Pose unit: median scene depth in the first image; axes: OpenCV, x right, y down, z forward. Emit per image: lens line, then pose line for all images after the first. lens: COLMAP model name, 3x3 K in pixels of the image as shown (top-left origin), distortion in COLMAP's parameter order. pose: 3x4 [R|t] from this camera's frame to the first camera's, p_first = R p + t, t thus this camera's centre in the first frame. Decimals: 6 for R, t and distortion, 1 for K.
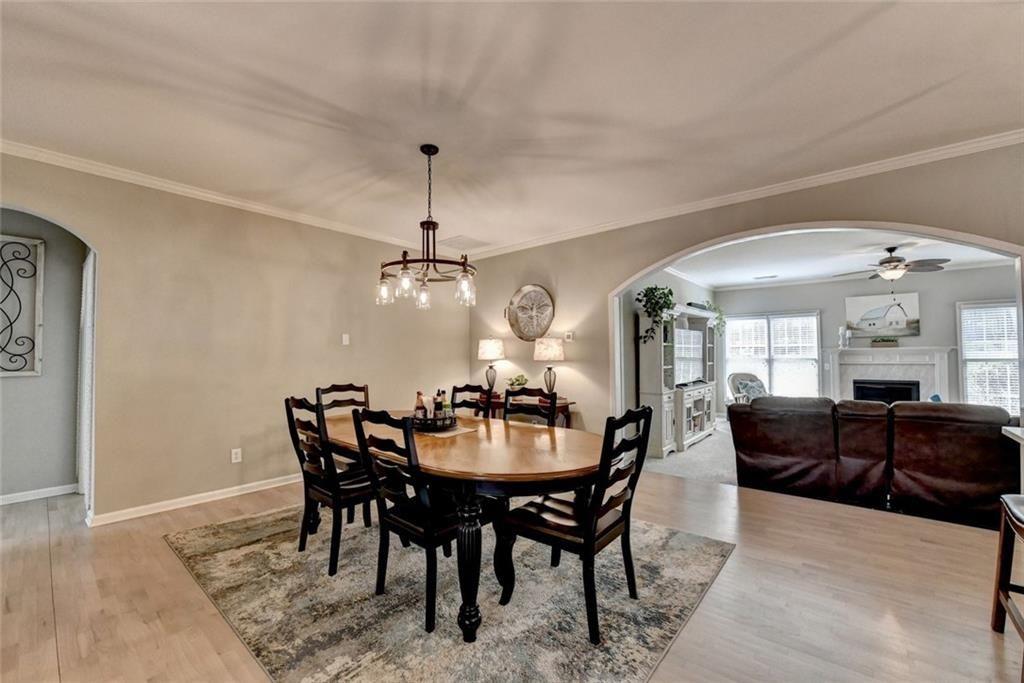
lens RADIAL K [[424.0, 0, 532.0], [0, 424.0, 340.5], [0, 0, 1]] dist [-0.007136, -0.003596]
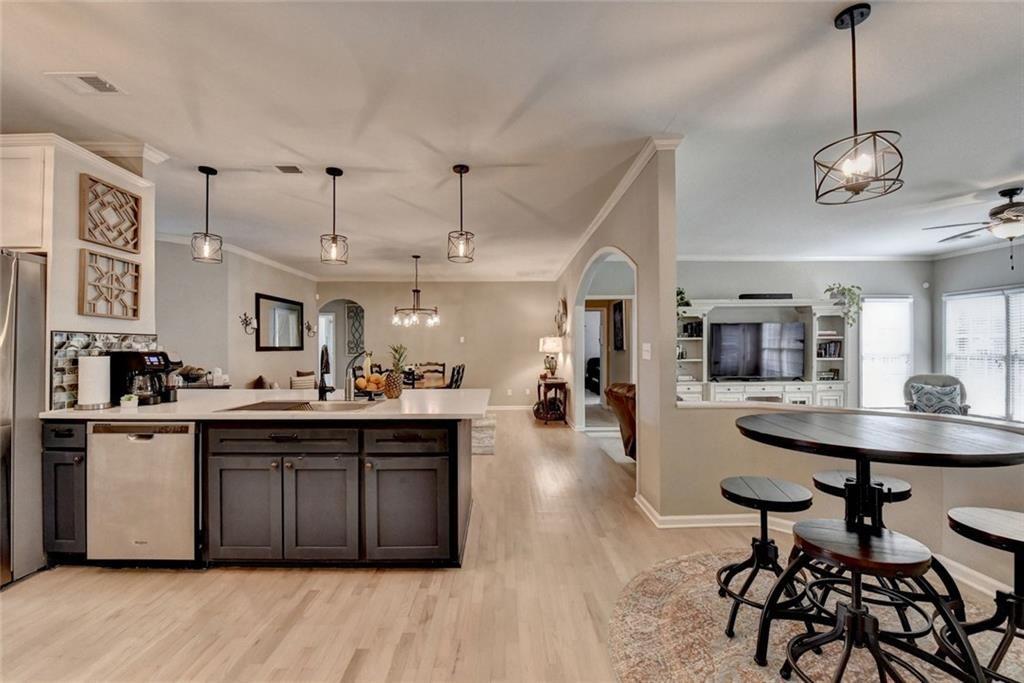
lens RADIAL K [[424.0, 0, 500.0], [0, 424.0, 350.1], [0, 0, 1]] dist [-0.007136, -0.003596]
pose [[0.631140, 0.006848, -0.775639, 0.689721], [0.025843, 0.999220, 0.029851, -0.006072], [0.775238, -0.038885, 0.630471, -0.037728]]
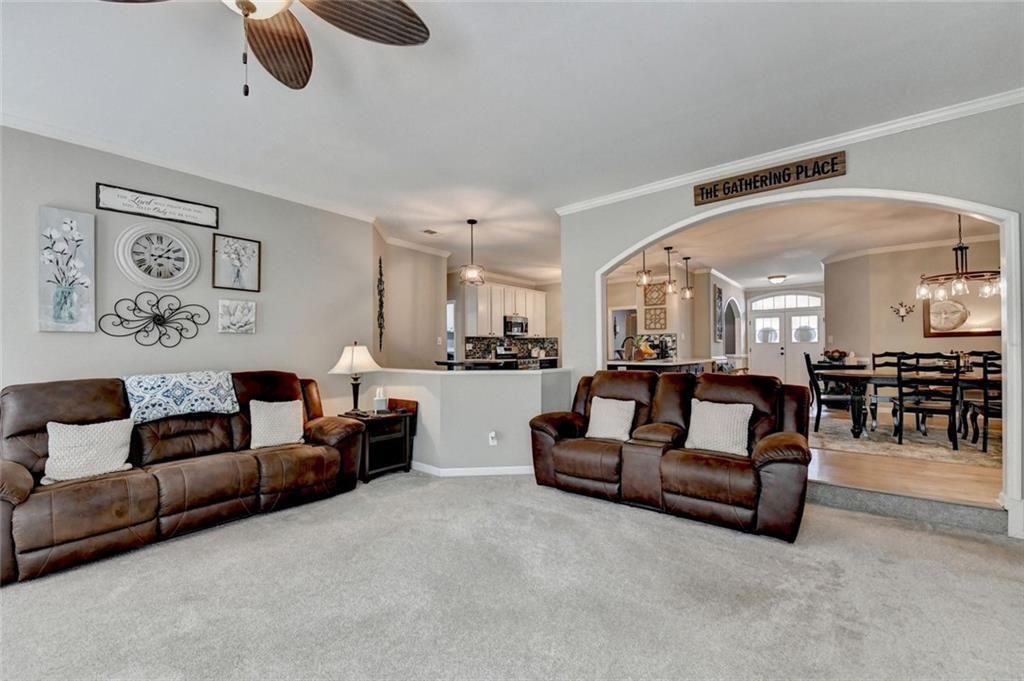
lens RADIAL K [[414.1, 0, 496.2], [0, 414.1, 348.0], [0, 0, 1]] dist [-0.012994, -0.001139]
pose [[-0.999680, 0.015042, 0.020340, 0.576042], [0.014139, 0.998939, -0.043826, 0.055941], [-0.020977, -0.043525, -0.998832, 0.982611]]
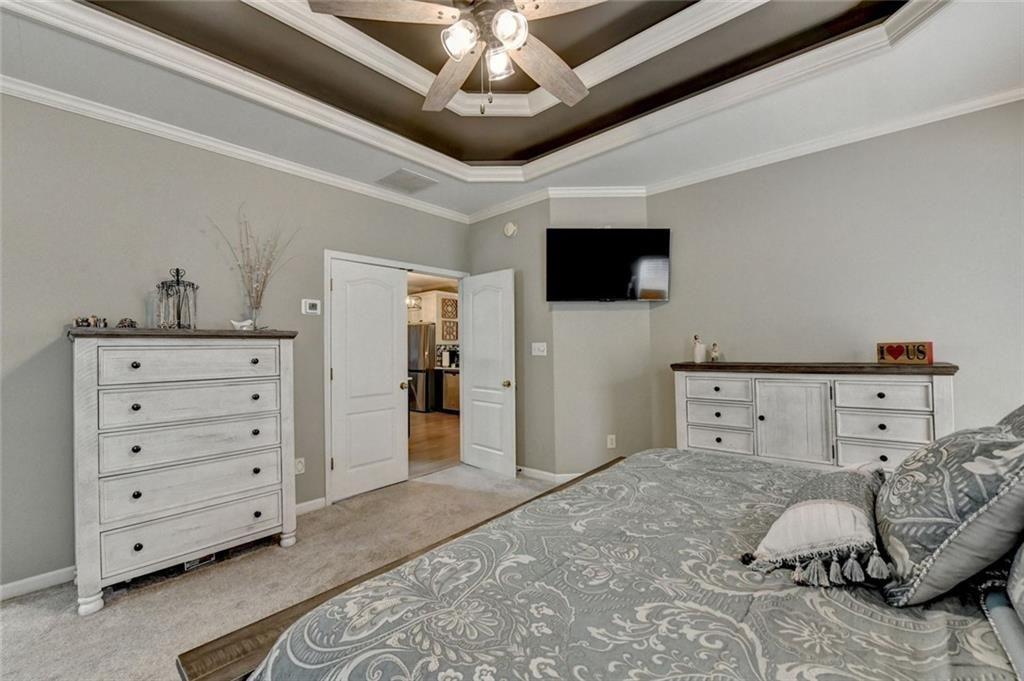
lens RADIAL K [[414.1, 0, 505.9], [0, 414.1, 337.7], [0, 0, 1]] dist [-0.012994, -0.001139]
pose [[-0.052882, -0.016512, -0.998464, 1.351751], [0.058321, 0.998106, -0.019595, -0.006003], [0.996896, -0.059267, -0.051818, 0.148820]]
